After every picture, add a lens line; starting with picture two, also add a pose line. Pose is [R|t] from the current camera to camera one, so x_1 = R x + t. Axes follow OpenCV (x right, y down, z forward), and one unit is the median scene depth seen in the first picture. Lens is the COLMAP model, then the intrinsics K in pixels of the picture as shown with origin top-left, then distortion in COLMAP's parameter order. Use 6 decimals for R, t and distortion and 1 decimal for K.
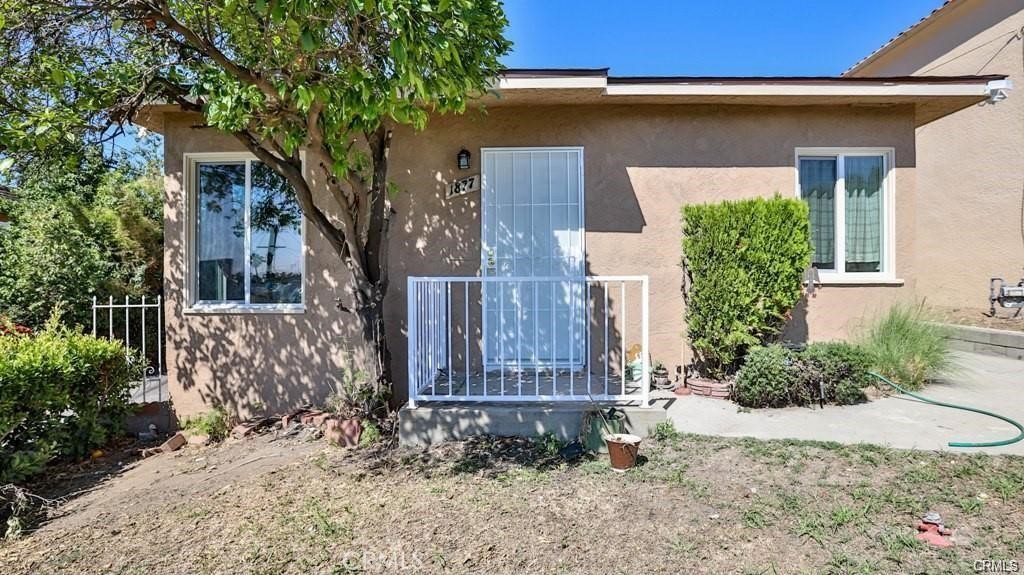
lens RADIAL K [[496.8, 0, 512.0], [0, 496.8, 287.5], [0, 0, 1]] dist [-0.041728, 0.020051]
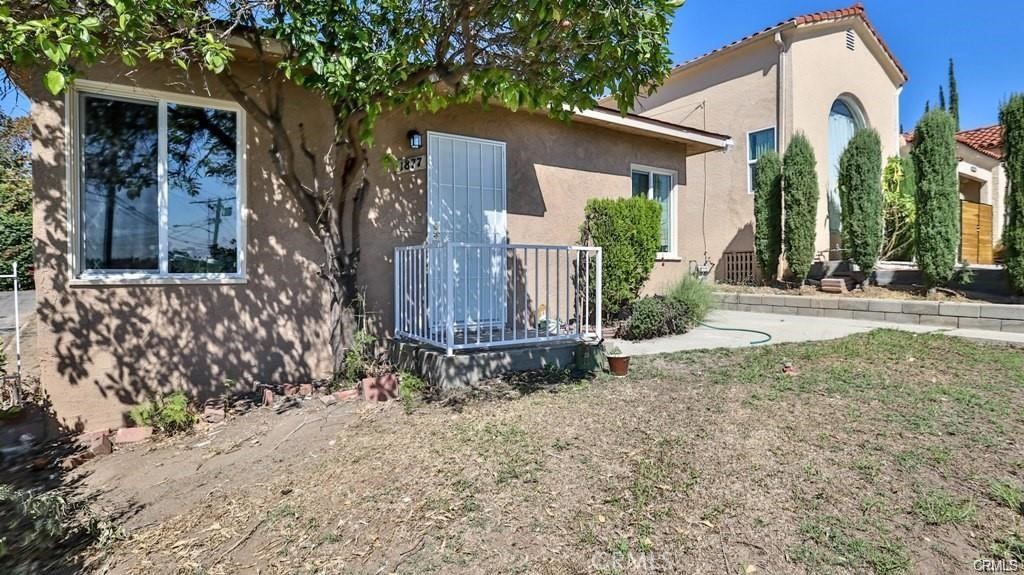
lens RADIAL K [[517.1, 0, 518.3], [0, 517.1, 286.1], [0, 0, 1]] dist [-0.043147, 0.021240]
pose [[0.828093, -0.013594, 0.560426, -0.532984], [0.002199, 0.999777, 0.021002, 0.038481], [-0.560586, -0.016159, 0.827938, -0.061234]]
